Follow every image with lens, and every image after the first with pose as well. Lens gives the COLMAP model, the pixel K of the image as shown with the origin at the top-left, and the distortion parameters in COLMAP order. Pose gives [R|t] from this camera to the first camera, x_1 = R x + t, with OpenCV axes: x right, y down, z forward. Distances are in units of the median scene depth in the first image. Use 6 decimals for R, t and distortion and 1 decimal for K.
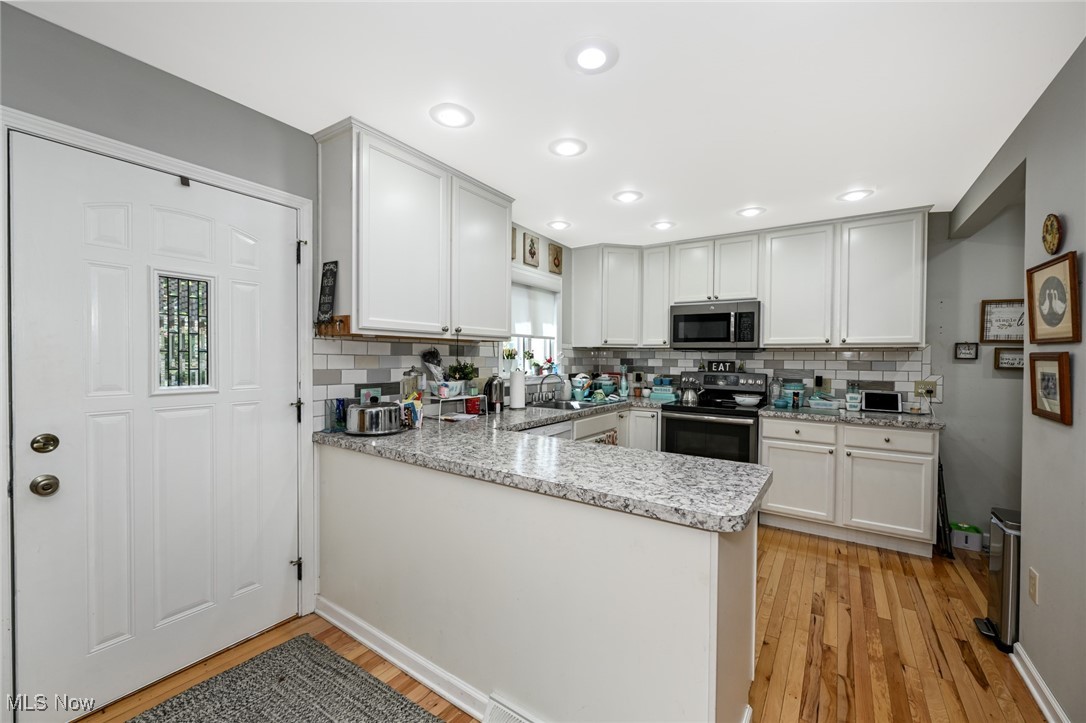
lens RADIAL K [[434.8, 0, 541.2], [0, 434.8, 362.5], [0, 0, 1]] dist [-0.003298, -0.000018]
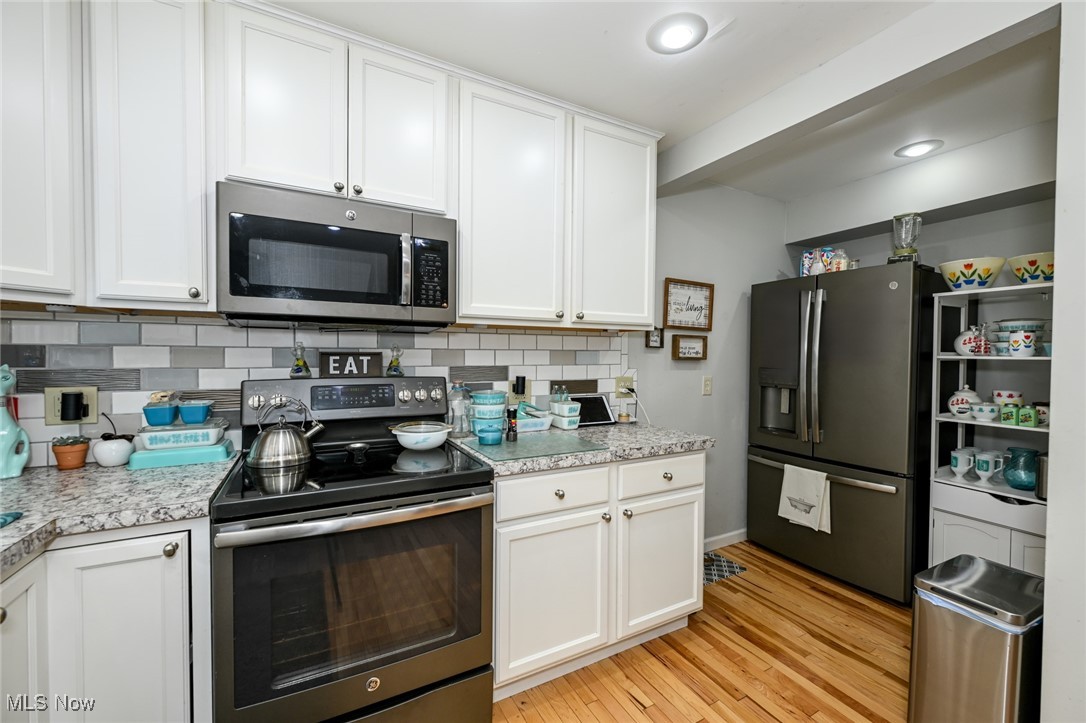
lens RADIAL K [[434.8, 0, 541.2], [0, 434.8, 362.5], [0, 0, 1]] dist [-0.003298, -0.000018]
pose [[0.463695, -0.024926, 0.885644, 0.132806], [0.008292, 0.999683, 0.023793, -0.001296], [-0.885956, -0.003689, 0.463755, 0.702680]]
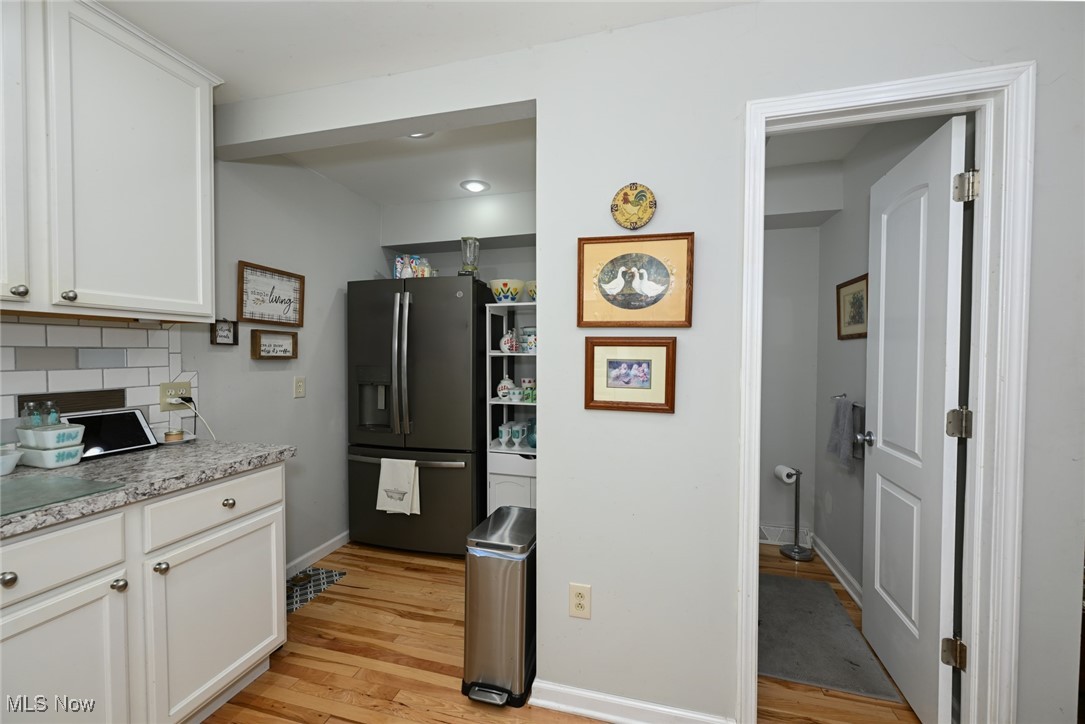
lens RADIAL K [[434.4, 0, 540.7], [0, 434.4, 363.0], [0, 0, 1]] dist [-0.003298, -0.000018]
pose [[-0.327078, -0.031389, 0.944476, 0.166542], [0.005615, 0.999366, 0.035158, -0.000679], [-0.944981, 0.016803, -0.326694, 0.659684]]
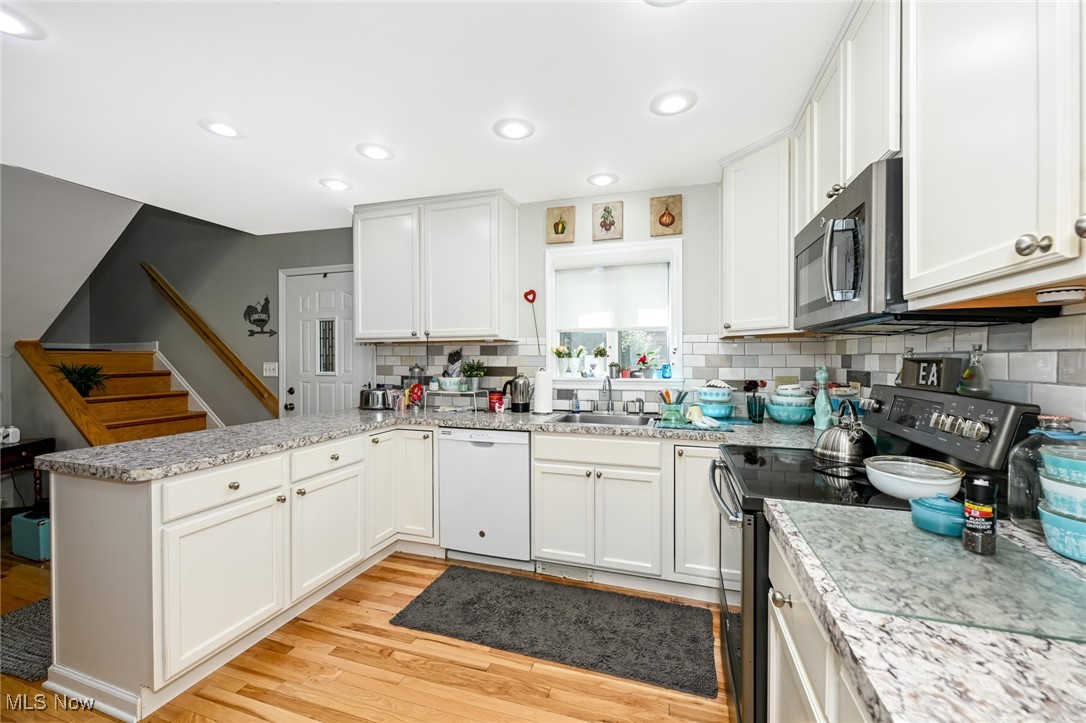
lens RADIAL K [[434.8, 0, 541.2], [0, 434.8, 362.5], [0, 0, 1]] dist [-0.003298, -0.000018]
pose [[0.282246, -0.002356, -0.959339, 0.727534], [-0.007062, 0.999965, -0.004533, 0.005324], [0.959316, 0.008054, 0.282219, 0.680491]]
